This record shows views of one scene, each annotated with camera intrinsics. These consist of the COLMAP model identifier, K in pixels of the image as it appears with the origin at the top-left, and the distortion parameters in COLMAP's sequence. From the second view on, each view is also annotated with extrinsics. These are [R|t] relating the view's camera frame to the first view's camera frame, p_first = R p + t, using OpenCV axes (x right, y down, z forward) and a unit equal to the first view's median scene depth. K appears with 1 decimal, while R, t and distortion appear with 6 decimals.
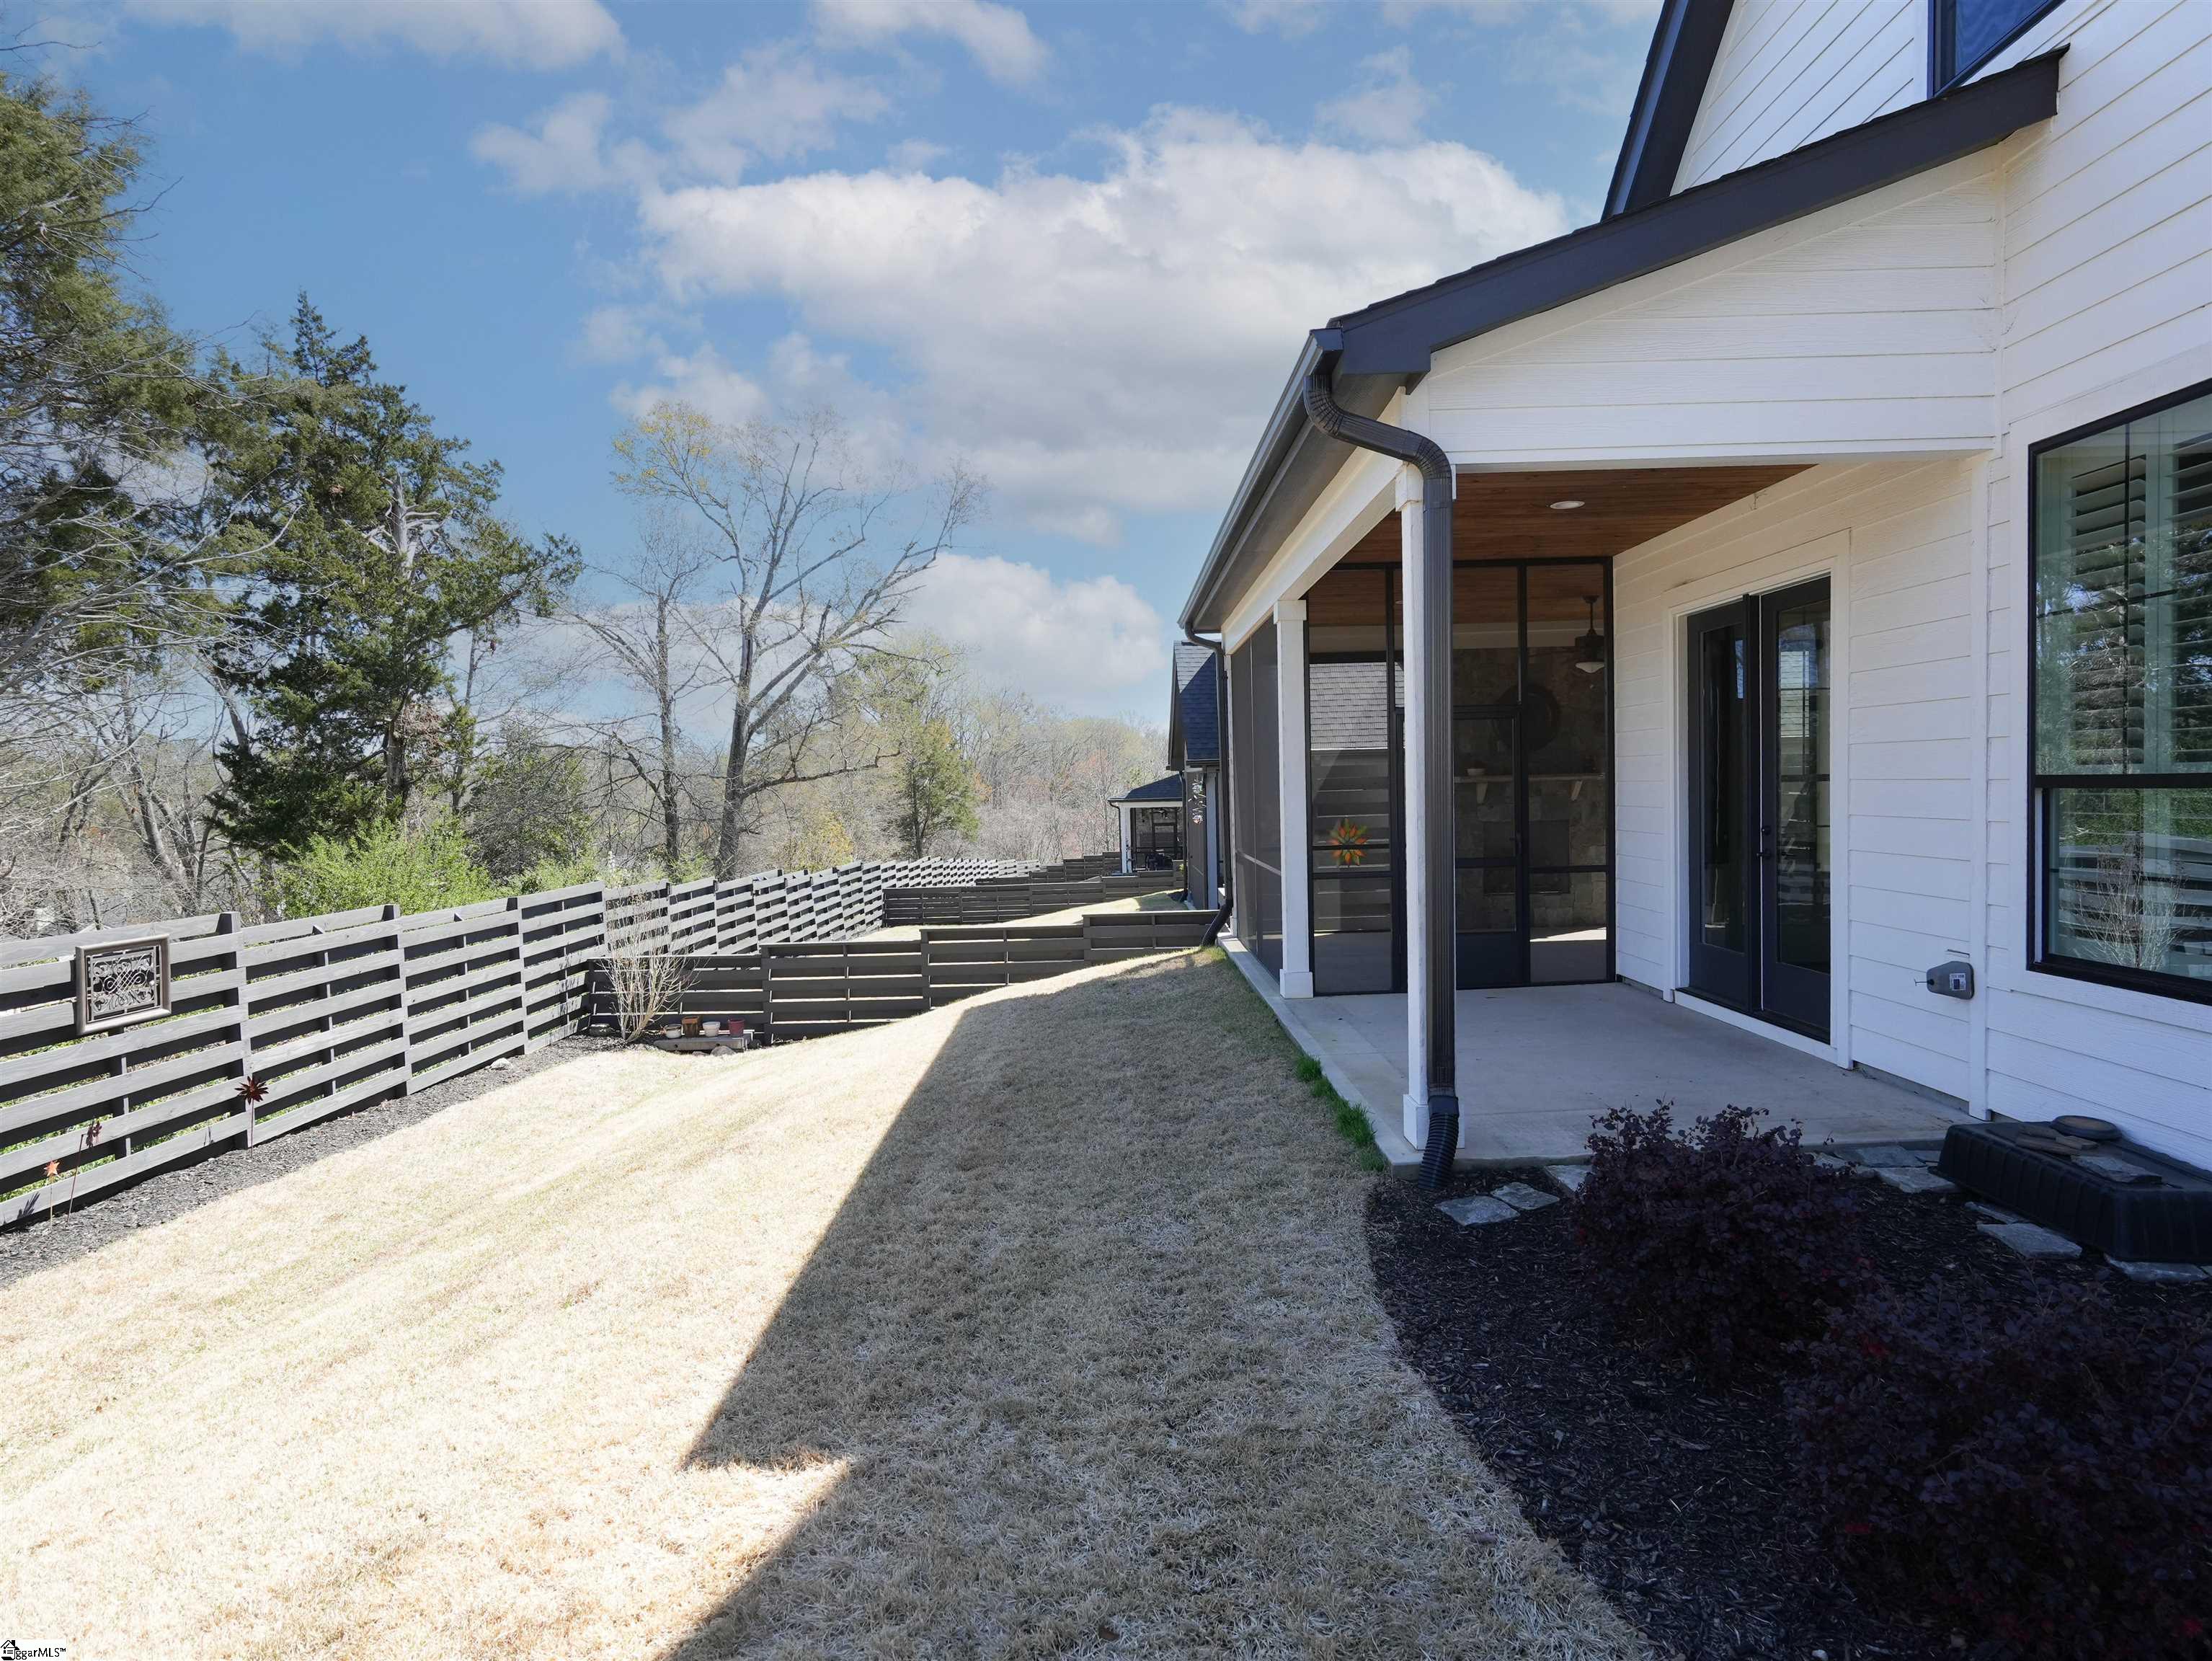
lens RADIAL K [[1171.4, 0, 1106.0], [0, 1171.4, 830.5], [0, 0, 1]] dist [-0.001664, 0.001859]
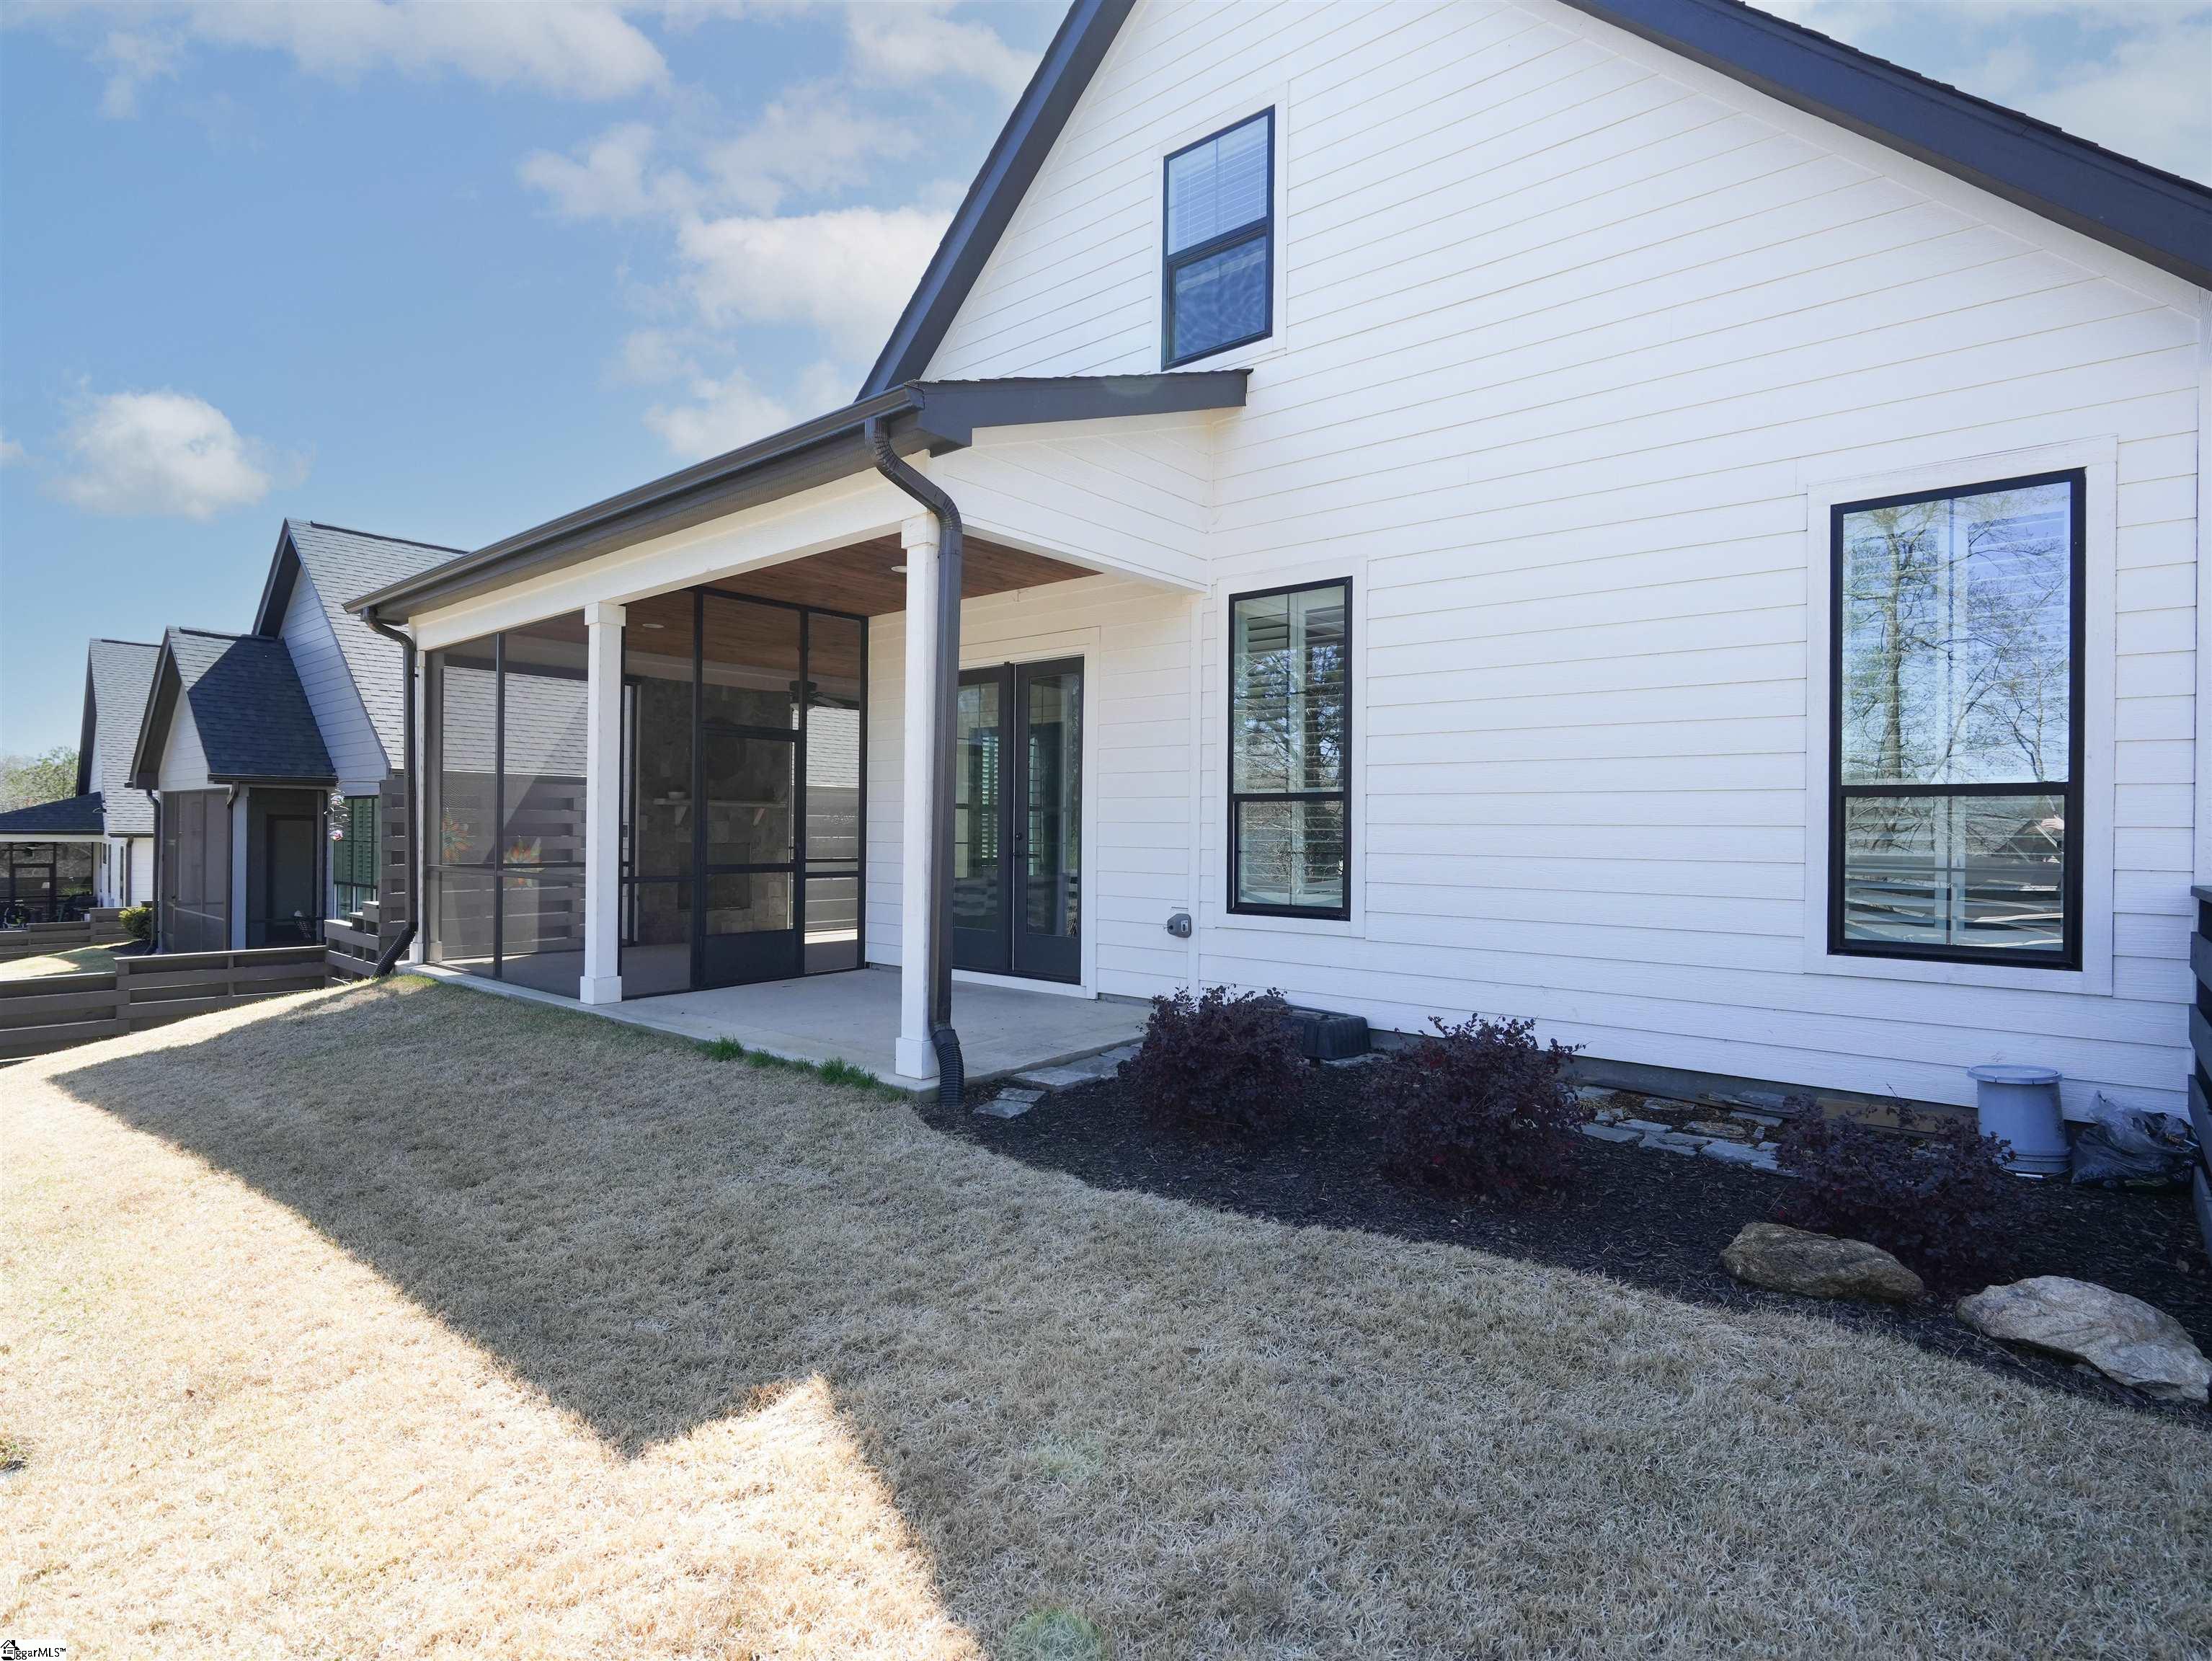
lens RADIAL K [[1121.3, 0, 1106.0], [0, 1121.3, 830.5], [0, 0, 1]] dist [0.000052, 0.007113]
pose [[0.650162, 0.033805, 0.759043, -0.507341], [0.001845, 0.998937, -0.046069, 0.074966], [-0.759793, 0.031353, 0.649409, 0.111524]]
